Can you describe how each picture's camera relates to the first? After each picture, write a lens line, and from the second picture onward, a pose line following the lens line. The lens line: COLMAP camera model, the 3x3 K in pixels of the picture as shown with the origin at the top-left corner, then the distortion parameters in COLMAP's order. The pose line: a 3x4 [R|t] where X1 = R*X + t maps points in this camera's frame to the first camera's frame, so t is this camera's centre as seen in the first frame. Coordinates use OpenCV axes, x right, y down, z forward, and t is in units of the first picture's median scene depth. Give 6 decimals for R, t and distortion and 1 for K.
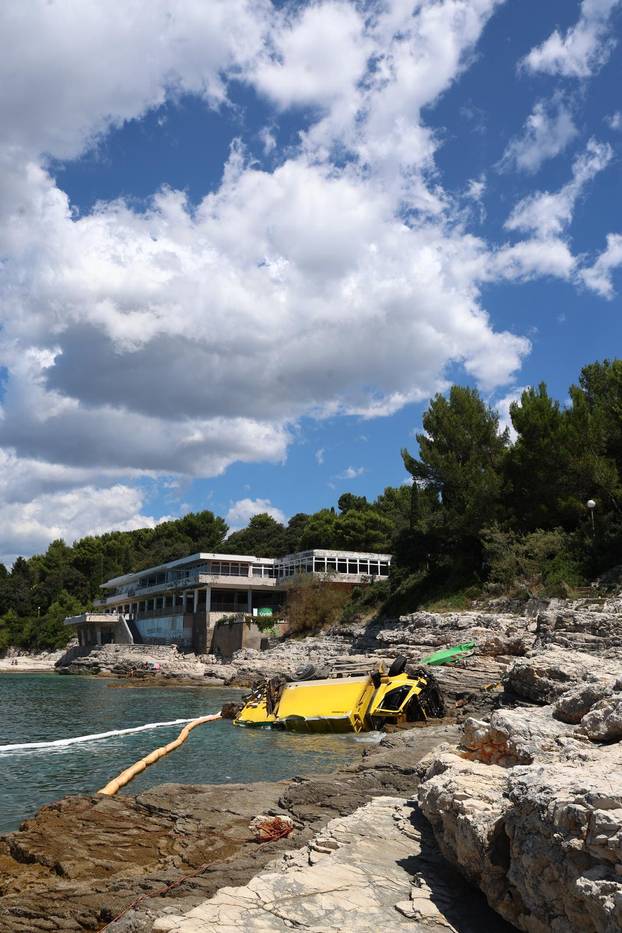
lens RADIAL K [[922.8, 0, 311.0], [0, 922.8, 466.5], [0, 0, 1]] dist [0.000498, -0.010859]
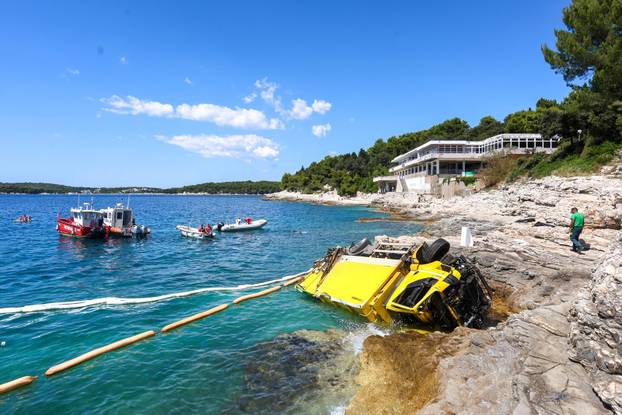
lens RADIAL K [[407.3, 0, 322.5], [0, 407.3, 206.1], [0, 0, 1]] dist [-0.007831, -0.002294]
pose [[0.874106, 0.015532, -0.485486, 0.071349], [0.101659, 0.971504, 0.214117, 0.029230], [0.474978, -0.236515, 0.847619, 0.234010]]
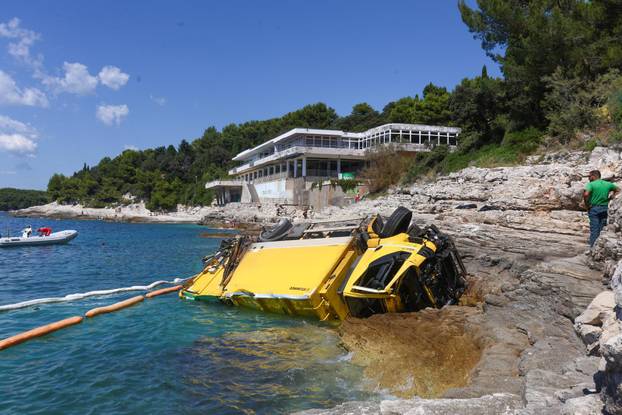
lens RADIAL K [[615.2, 0, 311.0], [0, 615.2, 207.5], [0, 0, 1]] dist [0.000498, -0.010859]
pose [[0.983988, 0.006737, -0.178110, 0.042413], [0.027427, 0.981661, 0.188654, 0.044031], [0.176114, -0.190518, 0.965757, 0.206552]]
